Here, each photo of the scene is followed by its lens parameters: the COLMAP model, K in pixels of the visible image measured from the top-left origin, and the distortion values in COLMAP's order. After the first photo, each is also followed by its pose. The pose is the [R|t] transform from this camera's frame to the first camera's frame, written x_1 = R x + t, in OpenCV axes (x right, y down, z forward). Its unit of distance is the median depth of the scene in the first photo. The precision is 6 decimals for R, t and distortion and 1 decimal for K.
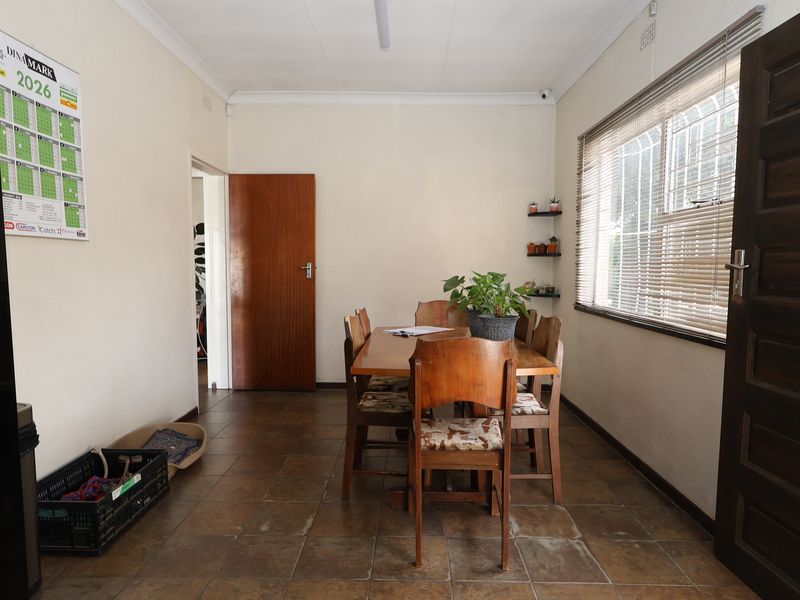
lens RADIAL K [[503.1, 0, 404.0], [0, 503.1, 299.5], [0, 0, 1]] dist [0.014841, -0.000883]
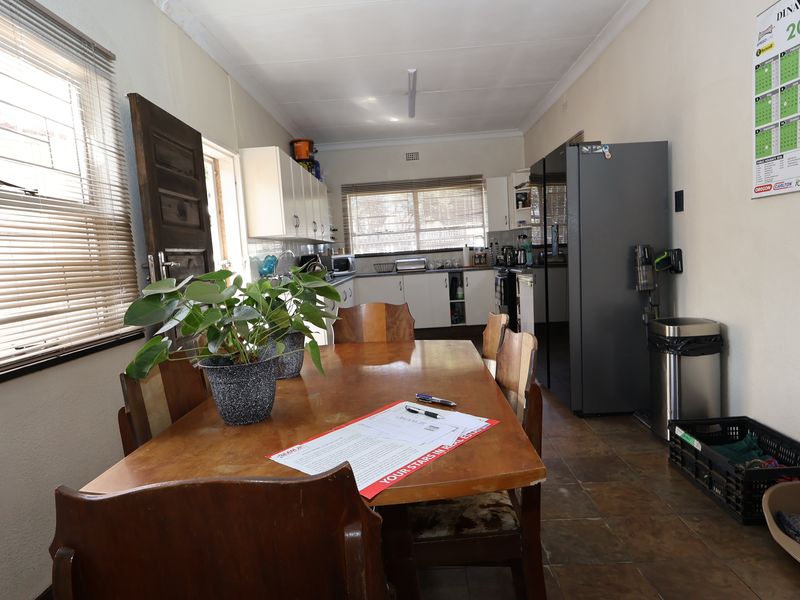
lens RADIAL K [[503.1, 0, 396.9], [0, 503.1, 297.9], [0, 0, 1]] dist [0.014841, -0.000883]
pose [[-0.997642, 0.061242, 0.030981, 0.008634], [0.065451, 0.984795, 0.160916, -0.133056], [-0.020655, 0.162564, -0.986482, 2.042382]]
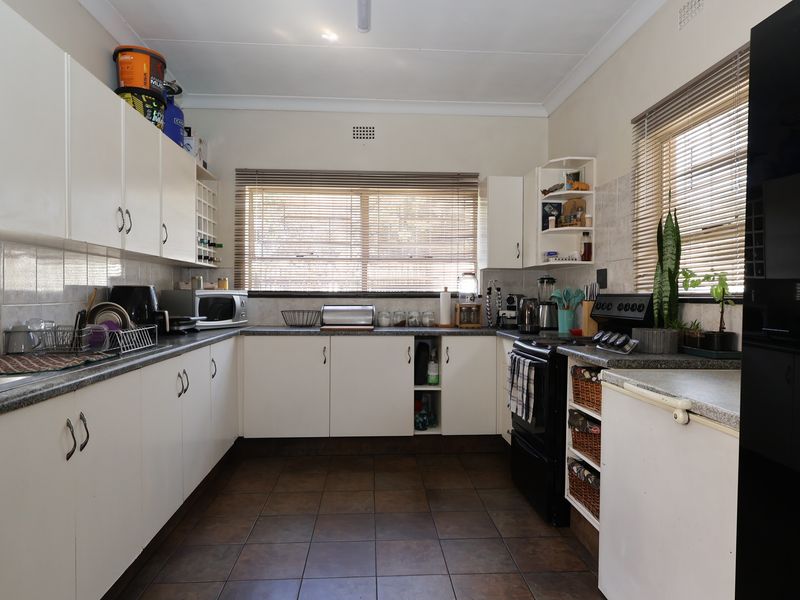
lens RADIAL K [[503.1, 0, 399.5], [0, 503.1, 298.7], [0, 0, 1]] dist [0.014841, -0.000883]
pose [[-0.997120, -0.004490, -0.075703, -0.007552], [-0.010826, 0.996449, 0.083499, -0.100670], [0.075060, 0.084078, -0.993628, 1.584393]]
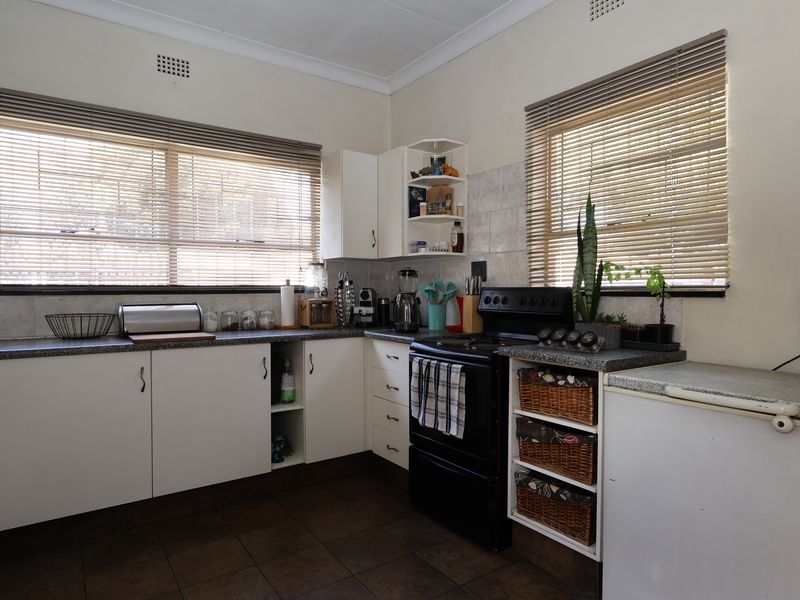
lens RADIAL K [[503.1, 0, 400.2], [0, 503.1, 298.2], [0, 0, 1]] dist [0.014841, -0.000883]
pose [[-0.814643, 0.011560, -0.579847, 0.090924], [-0.043338, 0.995793, 0.080739, -0.091008], [0.578341, 0.090903, -0.810715, 1.448036]]
